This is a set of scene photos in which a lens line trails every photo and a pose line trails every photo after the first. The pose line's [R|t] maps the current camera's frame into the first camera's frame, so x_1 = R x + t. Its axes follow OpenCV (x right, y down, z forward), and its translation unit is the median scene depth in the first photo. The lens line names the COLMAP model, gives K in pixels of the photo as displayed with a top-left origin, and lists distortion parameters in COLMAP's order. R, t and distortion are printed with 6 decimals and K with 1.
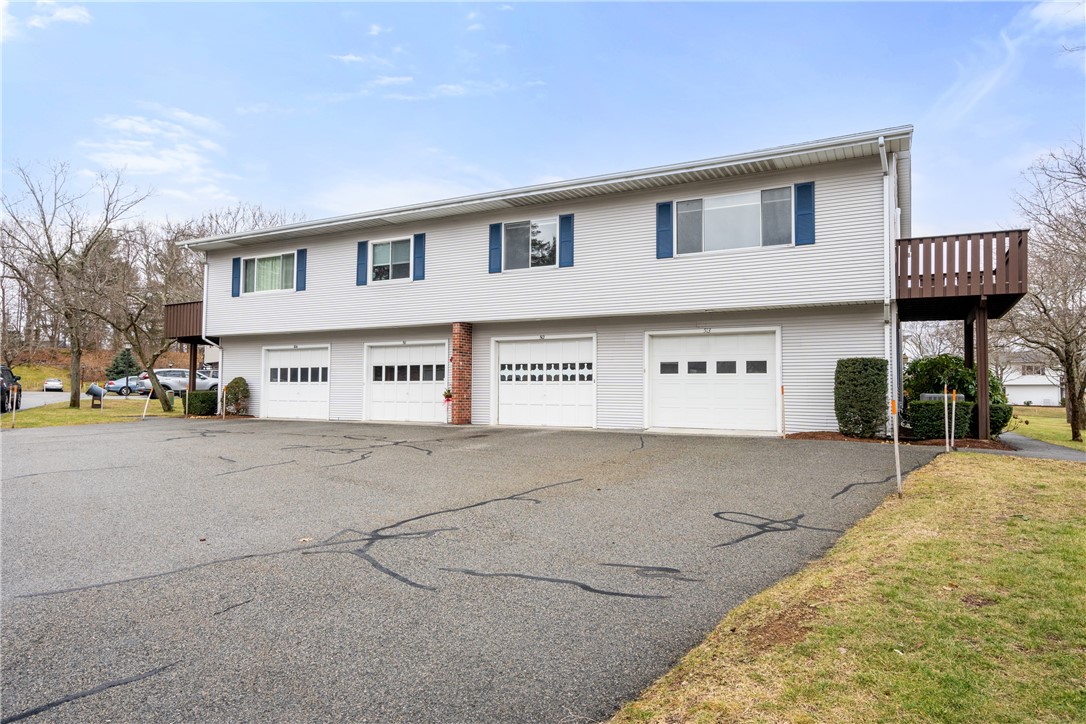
lens RADIAL K [[659.4, 0, 544.6], [0, 659.4, 362.5], [0, 0, 1]] dist [-0.000729, 0.000024]
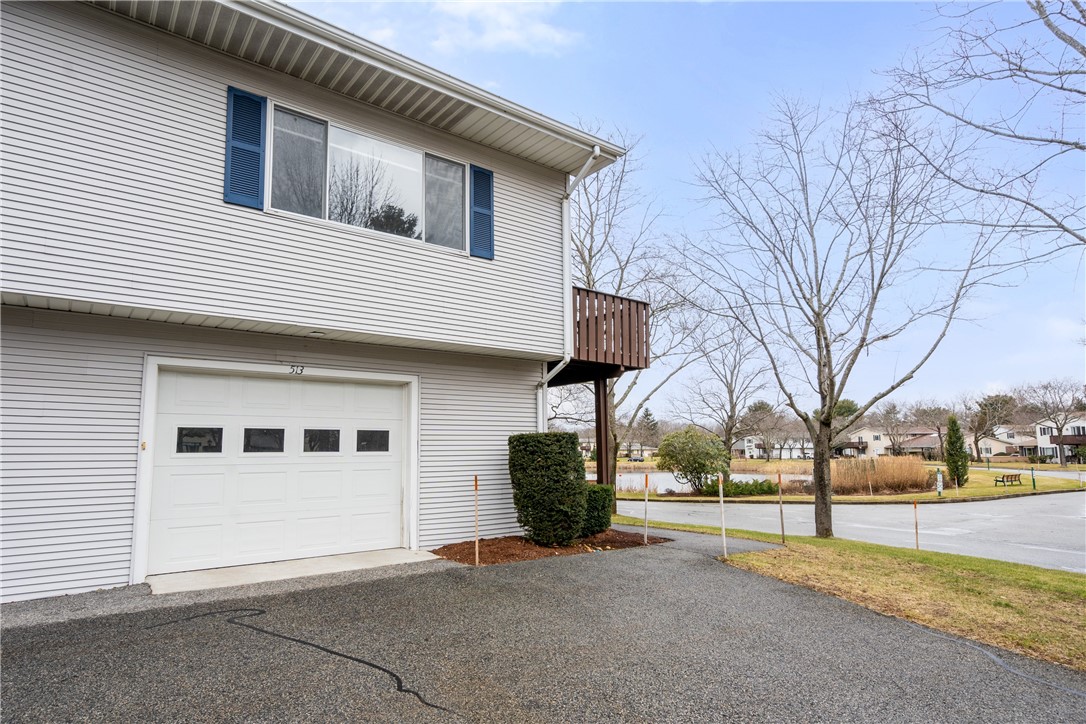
lens RADIAL K [[616.9, 0, 541.4], [0, 616.9, 396.4], [0, 0, 1]] dist [0.001205, 0.000499]
pose [[0.386132, 0.080250, 0.918946, -0.131578], [-0.016291, 0.996646, -0.080191, 0.008927], [-0.922300, 0.015994, 0.386145, 0.646620]]
